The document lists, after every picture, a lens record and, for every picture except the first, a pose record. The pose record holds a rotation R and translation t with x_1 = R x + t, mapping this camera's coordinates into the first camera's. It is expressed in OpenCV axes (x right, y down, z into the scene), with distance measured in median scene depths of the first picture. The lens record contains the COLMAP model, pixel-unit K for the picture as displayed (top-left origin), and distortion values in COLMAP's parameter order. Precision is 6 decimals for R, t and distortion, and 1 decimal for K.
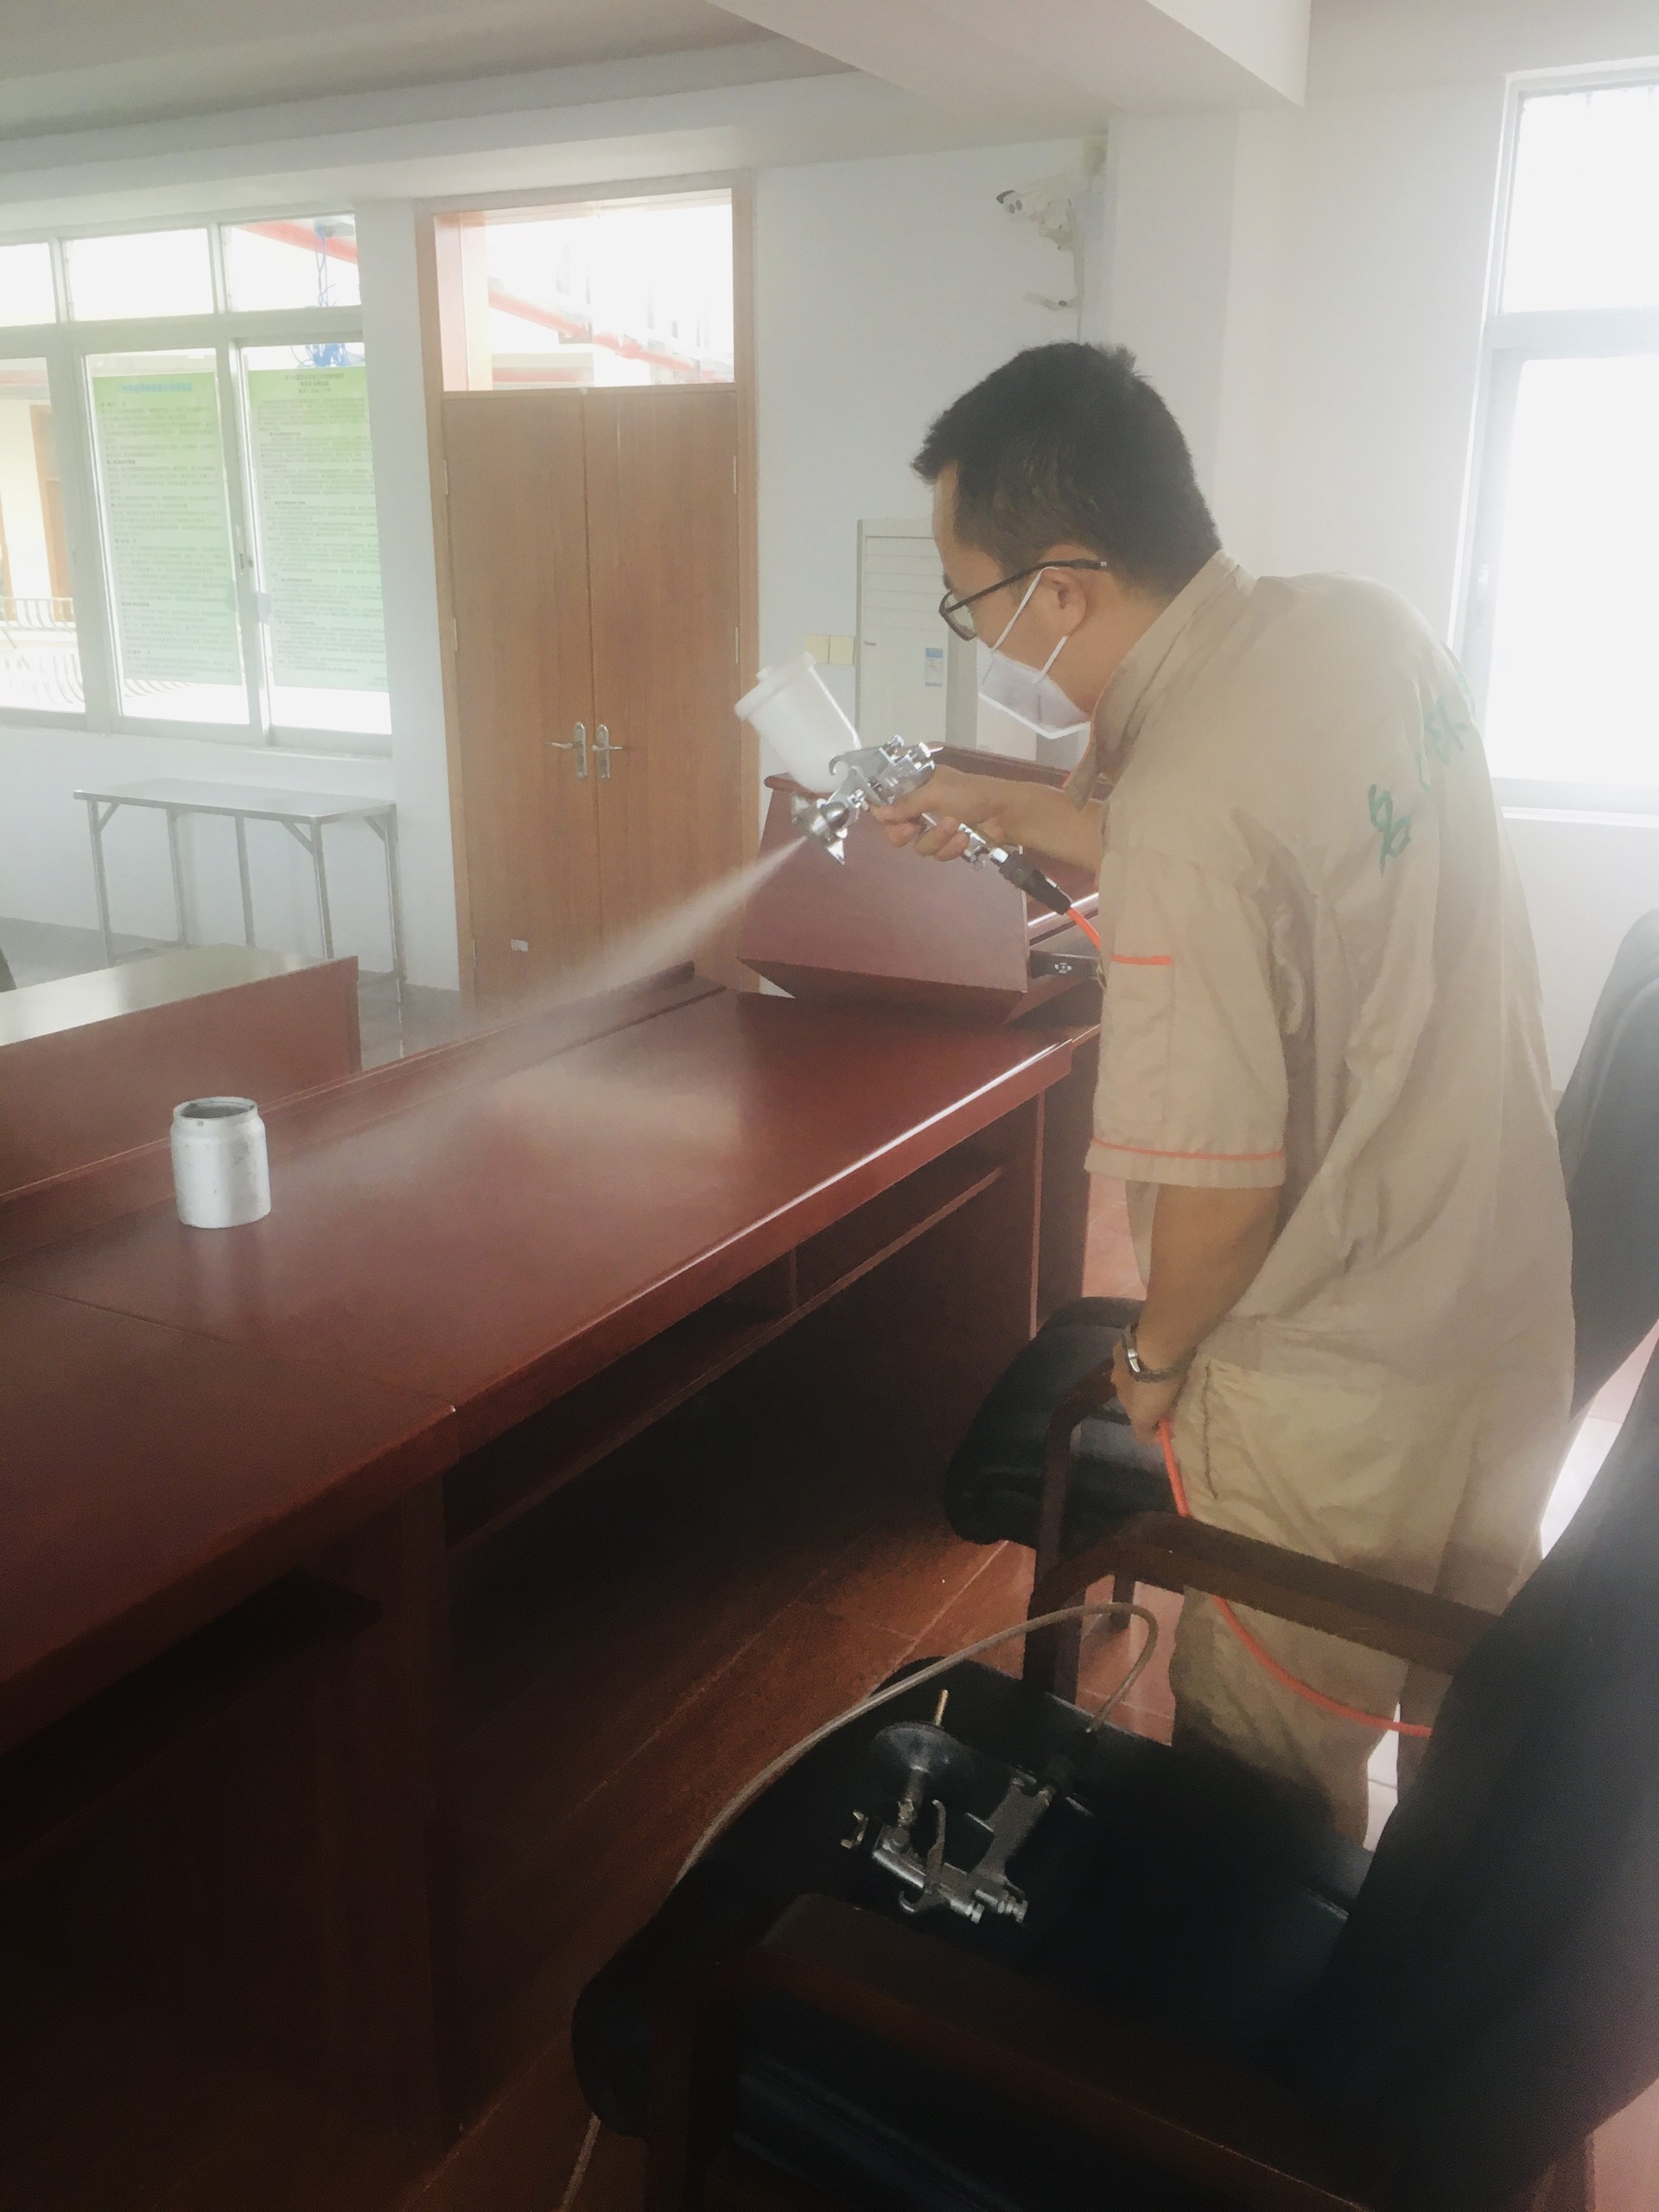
lens RADIAL K [[1882.9, 0, 830.9], [0, 1882.9, 1120.2], [0, 0, 1]] dist [0.037306, -0.016707]
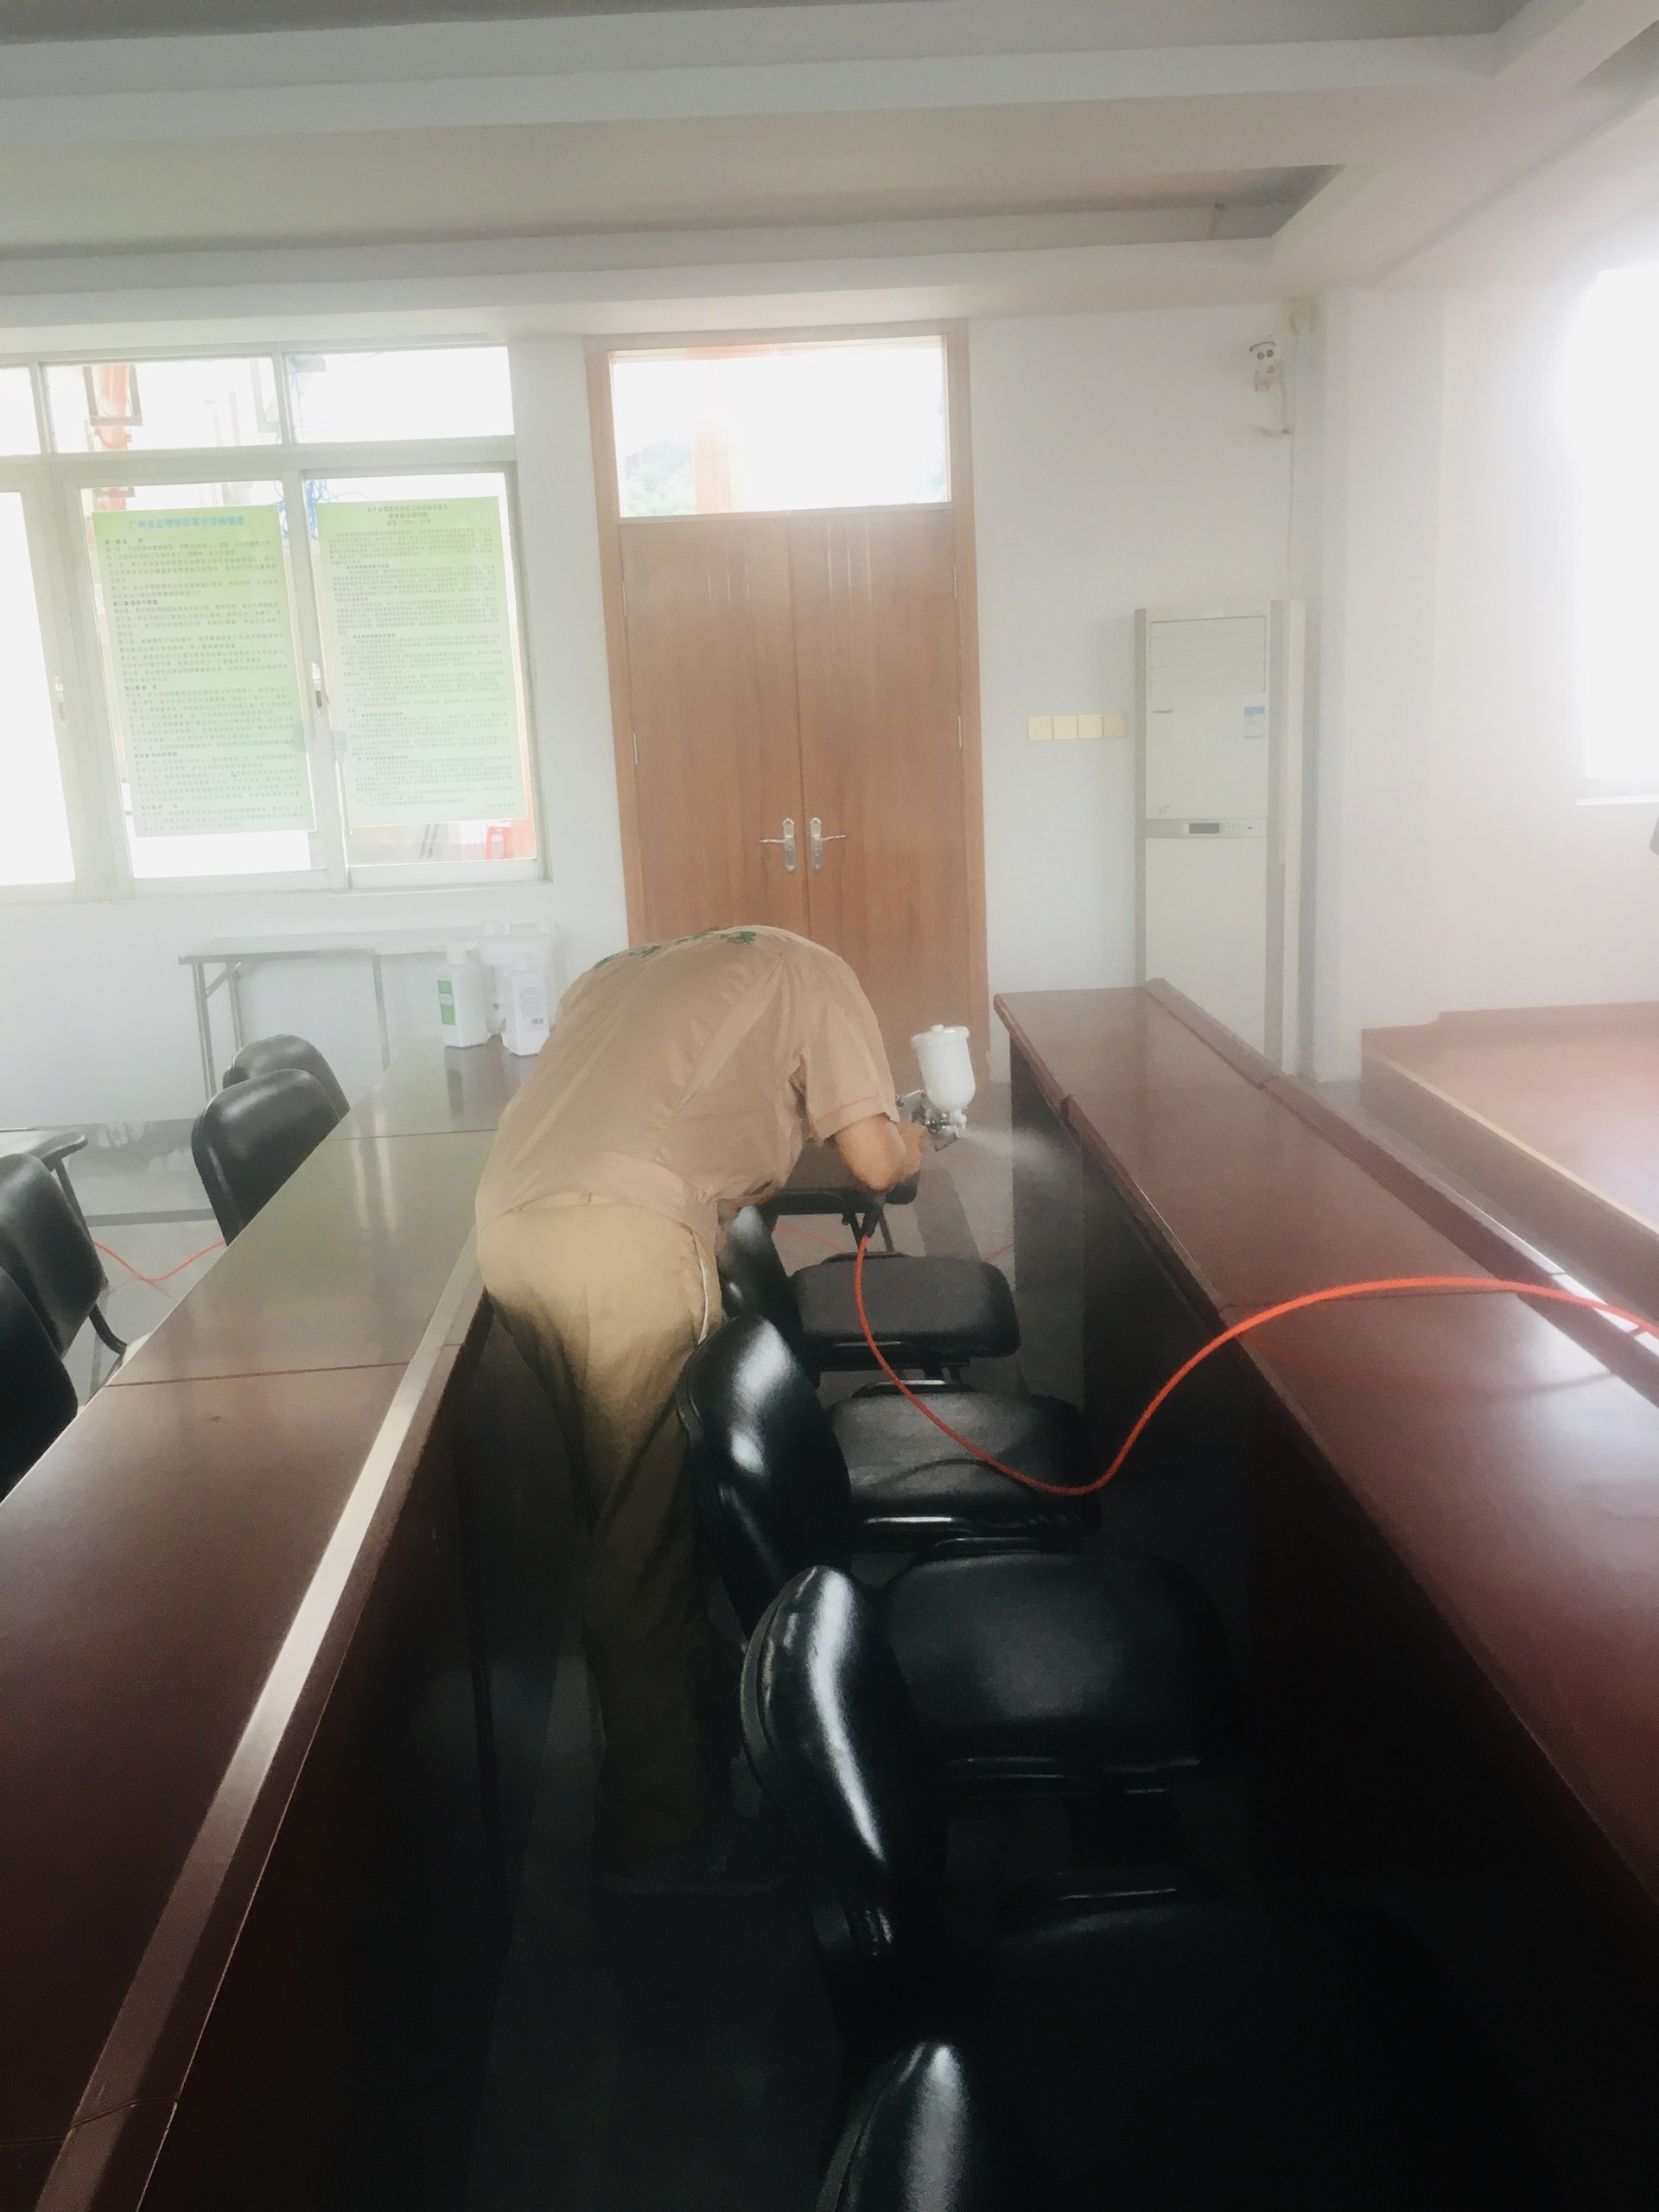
lens RADIAL K [[1882.9, 0, 823.5], [0, 1882.9, 1096.4], [0, 0, 1]] dist [0.037306, -0.016707]
pose [[0.863410, -0.143725, 0.483597, -0.594311], [0.198295, 0.978093, -0.063346, 0.007945], [-0.463898, 0.150588, 0.872996, 0.095685]]
